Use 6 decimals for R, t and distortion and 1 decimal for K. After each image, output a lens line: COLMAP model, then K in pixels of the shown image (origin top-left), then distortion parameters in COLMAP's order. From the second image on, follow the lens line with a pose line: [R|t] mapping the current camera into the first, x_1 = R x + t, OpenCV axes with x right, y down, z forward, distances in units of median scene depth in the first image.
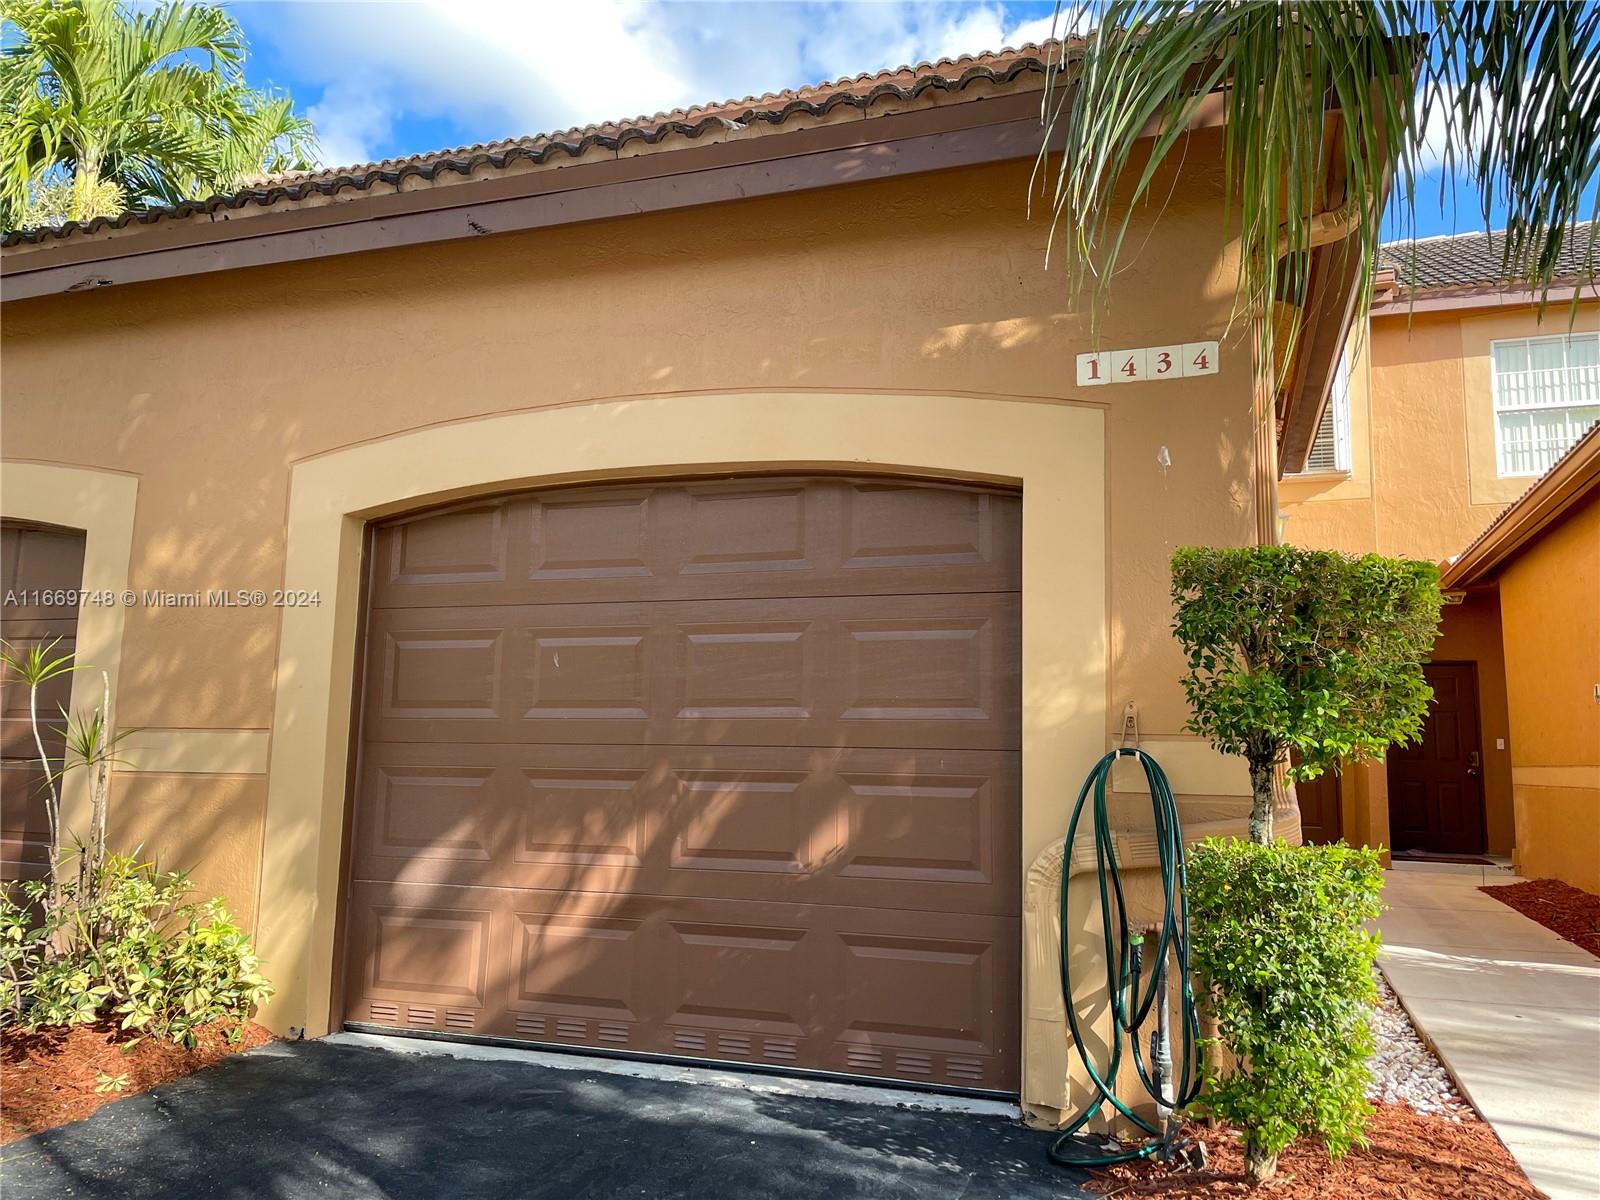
lens RADIAL K [[1222.7, 0, 802.6], [0, 1222.7, 594.3], [0, 0, 1]] dist [0.128956, -0.175468]
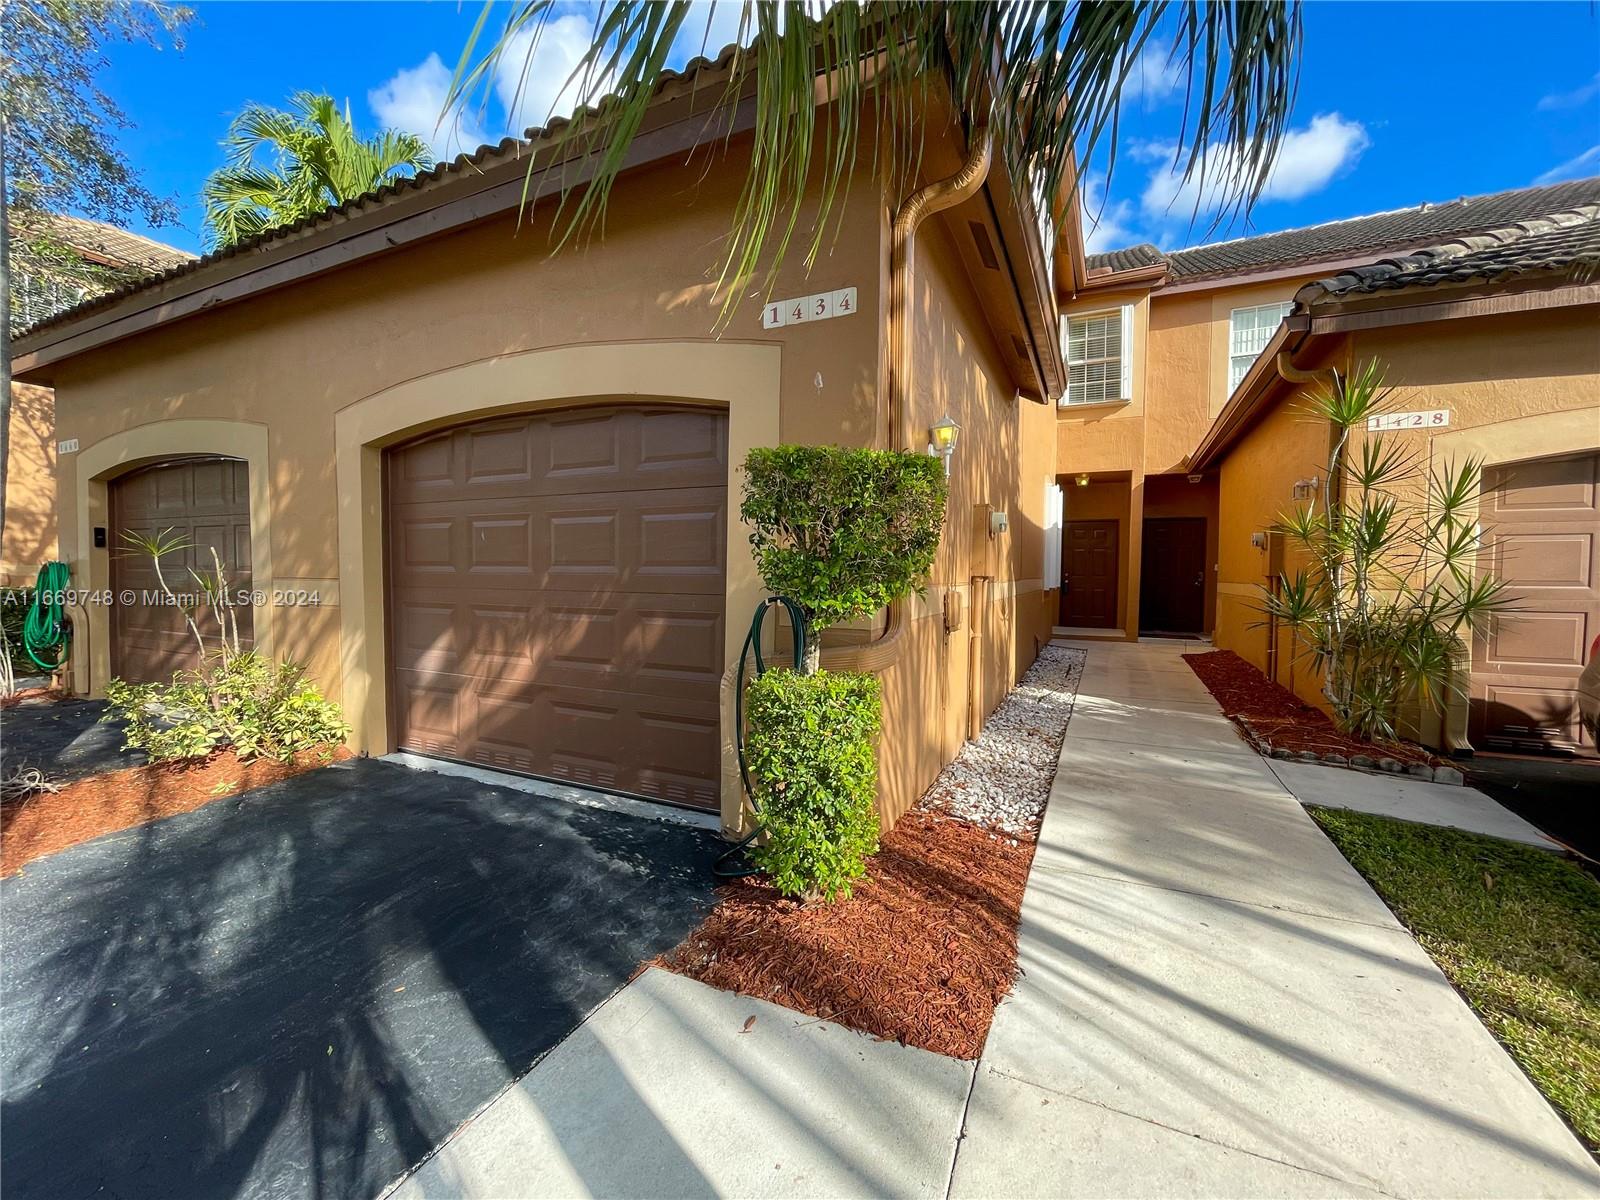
lens RADIAL K [[652.1, 0, 803.4], [0, 652.1, 600.5], [0, 0, 1]] dist [0.001400, -0.000092]
pose [[0.993188, -0.003867, -0.116457, 0.303640], [0.024064, 0.984710, 0.172529, 0.001311], [0.114009, -0.174156, 0.978096, 0.223625]]
